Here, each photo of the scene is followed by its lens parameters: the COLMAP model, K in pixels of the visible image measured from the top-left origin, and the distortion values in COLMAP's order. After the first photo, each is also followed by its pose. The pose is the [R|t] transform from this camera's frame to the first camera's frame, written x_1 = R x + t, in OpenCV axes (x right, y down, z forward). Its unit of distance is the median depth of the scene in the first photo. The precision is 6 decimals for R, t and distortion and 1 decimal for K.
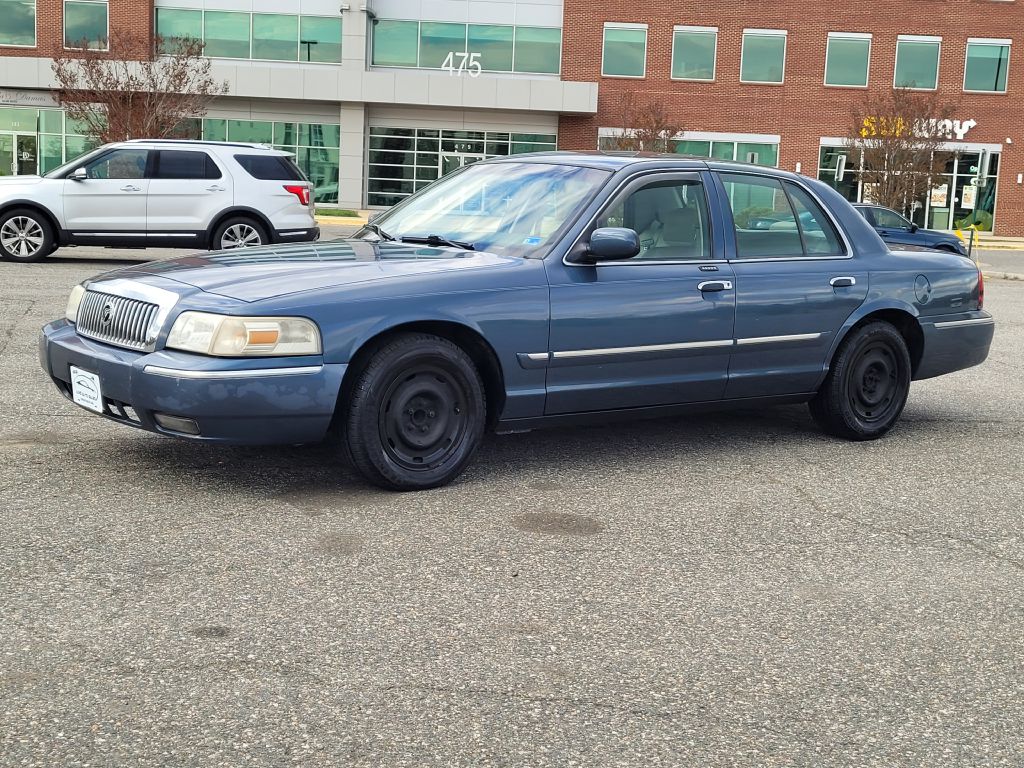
lens RADIAL K [[1370.8, 0, 522.1], [0, 1370.8, 393.0], [0, 0, 1]] dist [0.050429, 0.000000]
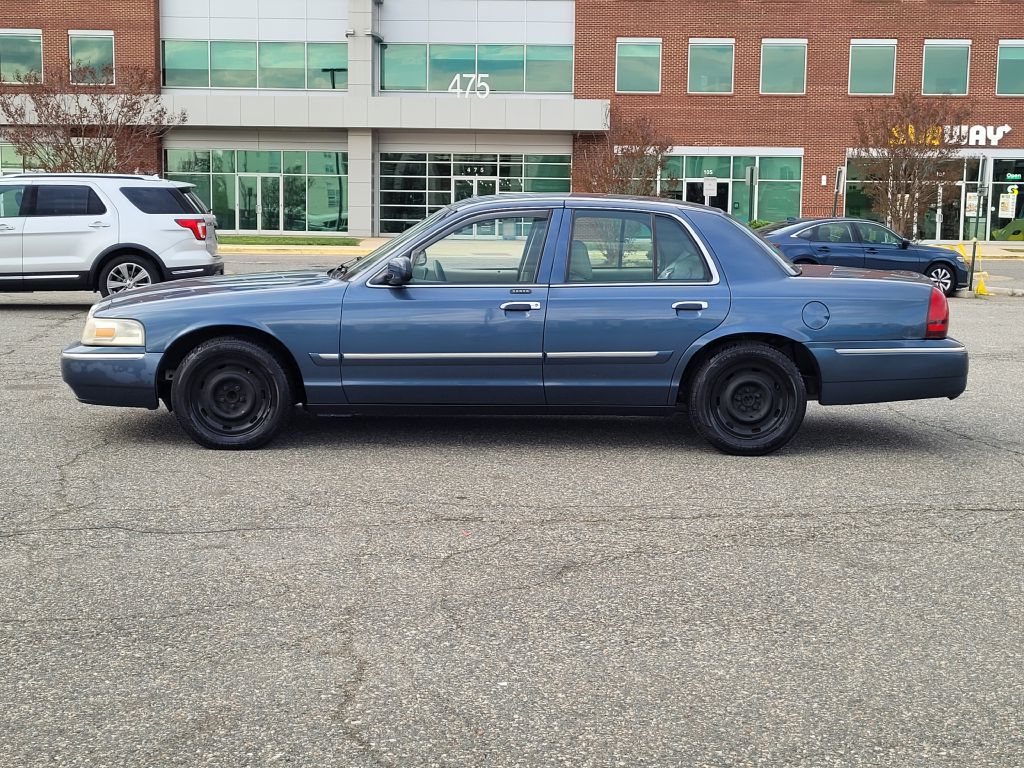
lens RADIAL K [[1370.8, 0, 518.1], [0, 1370.8, 372.9], [0, 0, 1]] dist [0.050429, 0.000000]
pose [[0.998396, -0.024034, -0.051265, 0.051600], [0.022510, 0.999294, -0.030094, -0.008581], [0.051952, 0.028892, 0.998232, 0.053746]]
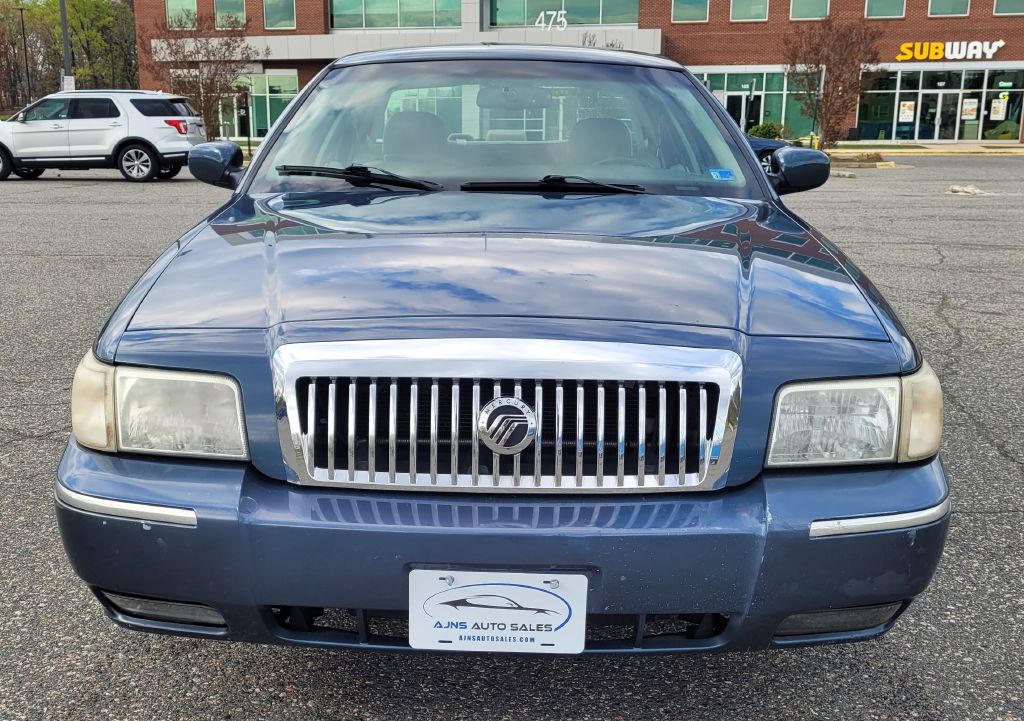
lens RADIAL K [[1097.4, 0, 503.2], [0, 1097.4, 390.1], [0, 0, 1]] dist [0.040190, 0.000000]
pose [[0.971848, 0.014220, -0.235180, 0.222657], [0.005883, 0.996401, 0.084555, 0.014754], [0.235536, -0.083558, 0.968267, -0.010616]]
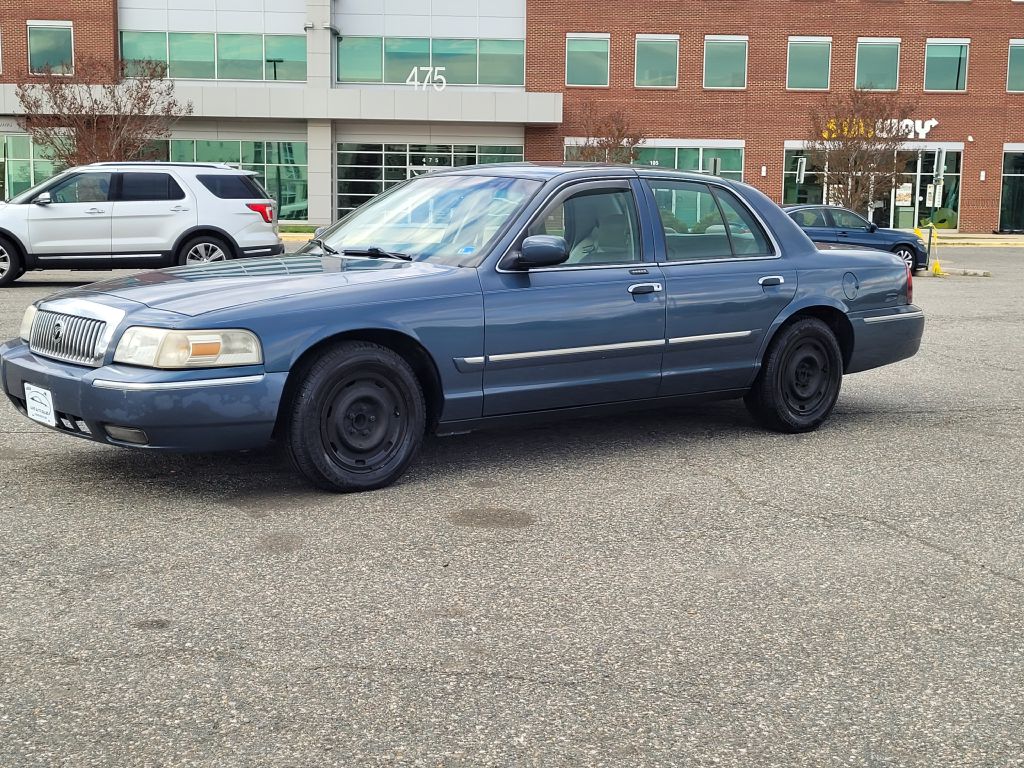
lens RADIAL K [[1370.8, 0, 514.0], [0, 1370.8, 392.1], [0, 0, 1]] dist [0.050429, 0.000000]
pose [[0.999484, -0.030626, 0.009678, 0.004880], [0.030708, 0.999494, -0.008353, 0.001118], [-0.009417, 0.008646, 0.999918, -0.007022]]
